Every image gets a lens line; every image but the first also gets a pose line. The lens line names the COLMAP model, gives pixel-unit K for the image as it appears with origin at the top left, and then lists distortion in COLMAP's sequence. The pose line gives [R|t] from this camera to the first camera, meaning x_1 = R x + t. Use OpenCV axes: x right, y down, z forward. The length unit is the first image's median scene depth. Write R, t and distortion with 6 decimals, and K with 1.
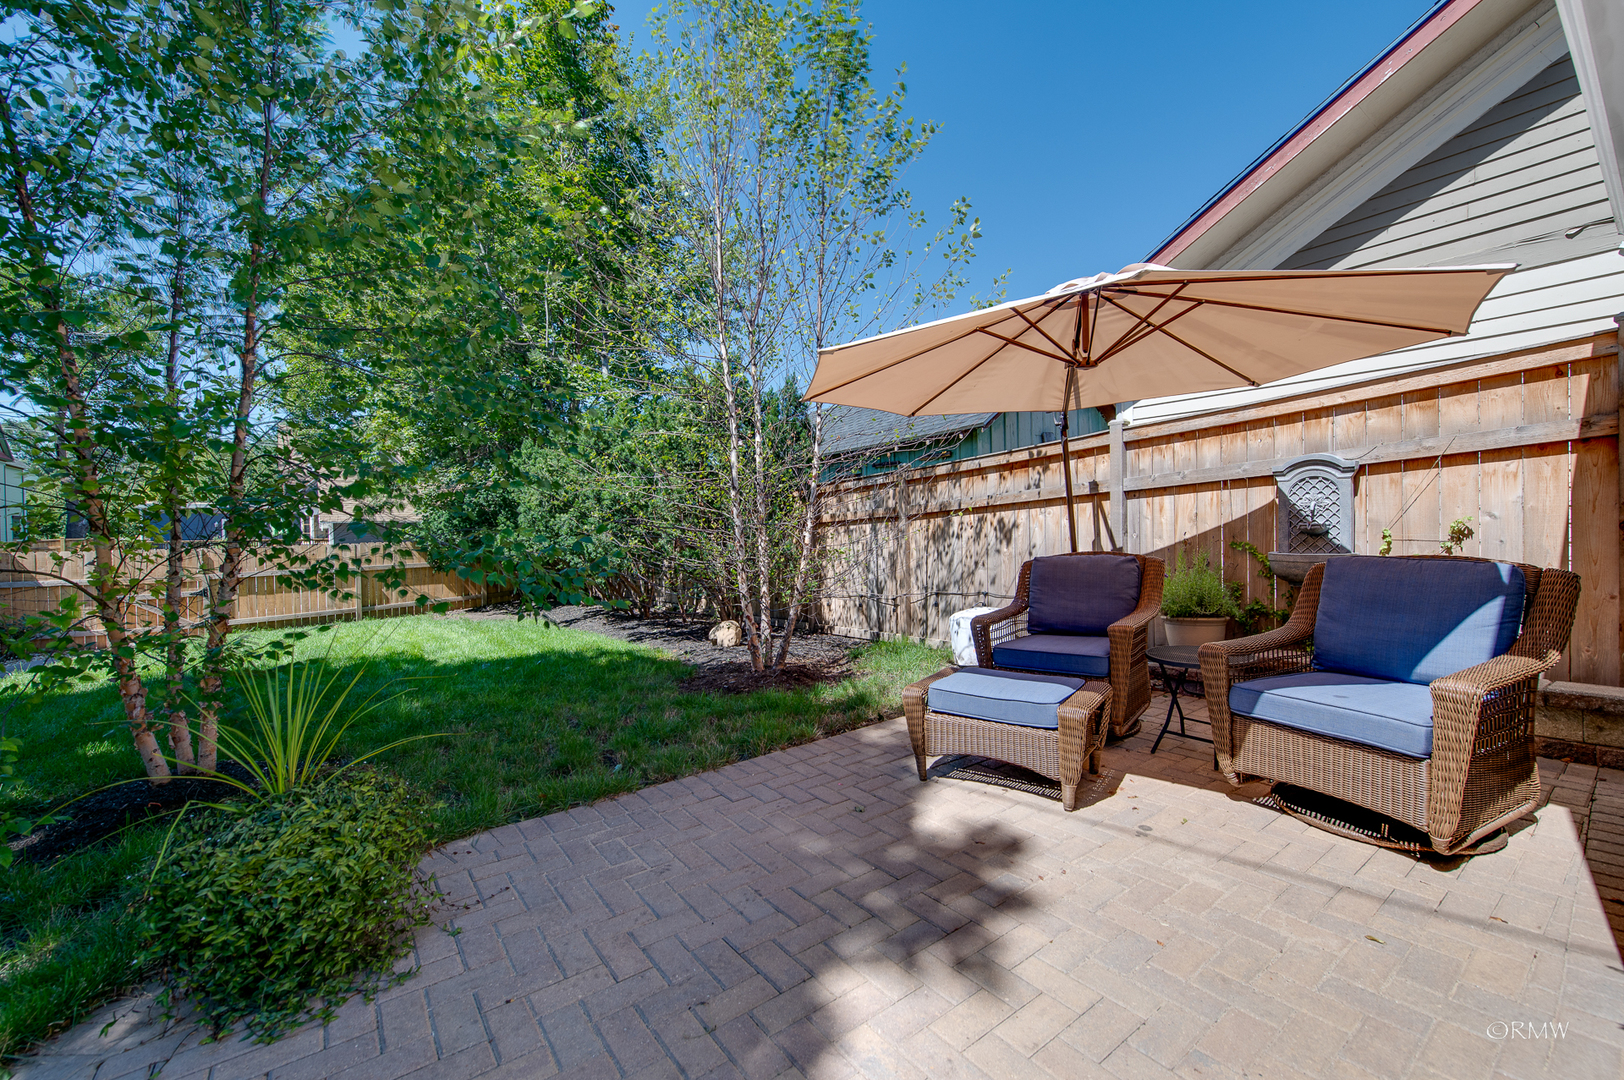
lens RADIAL K [[660.8, 0, 809.6], [0, 660.8, 551.0], [0, 0, 1]] dist [-0.001760, -0.000159]
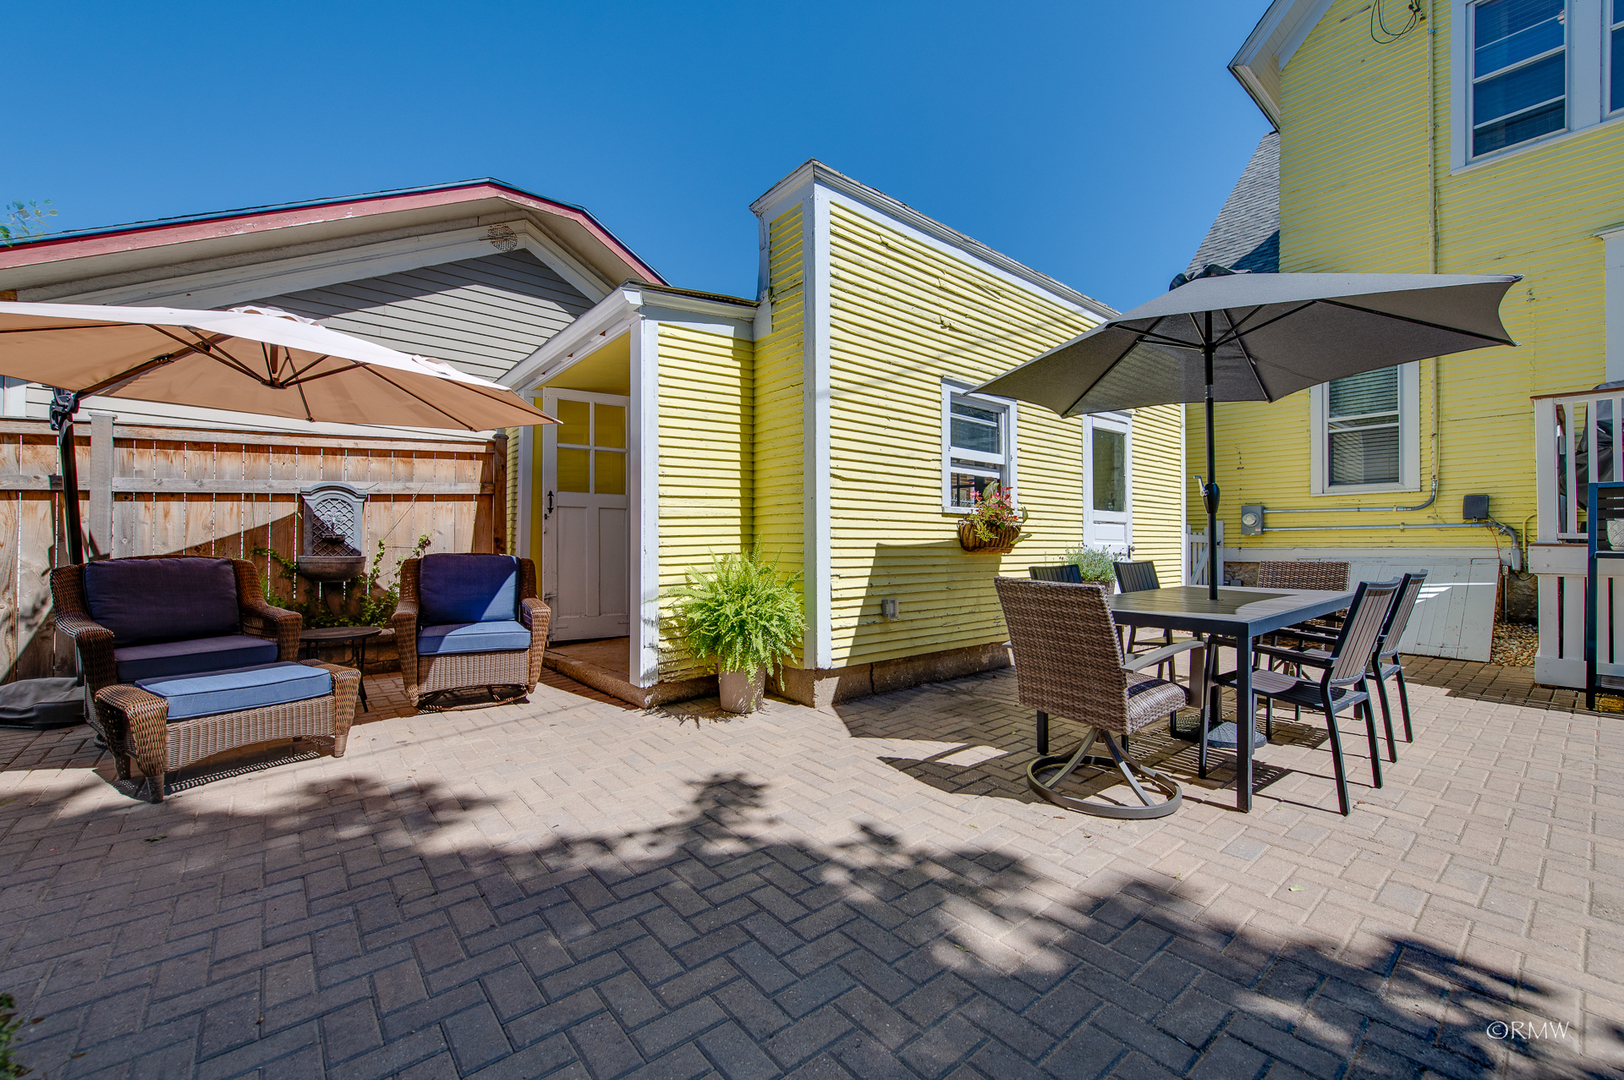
lens RADIAL K [[660.8, 0, 811.1], [0, 660.8, 542.2], [0, 0, 1]] dist [-0.001760, -0.000159]
pose [[-0.053172, 0.017952, 0.998424, -0.770216], [0.018846, 0.999678, -0.016971, 0.020121], [-0.998408, 0.017914, -0.053493, 0.139836]]
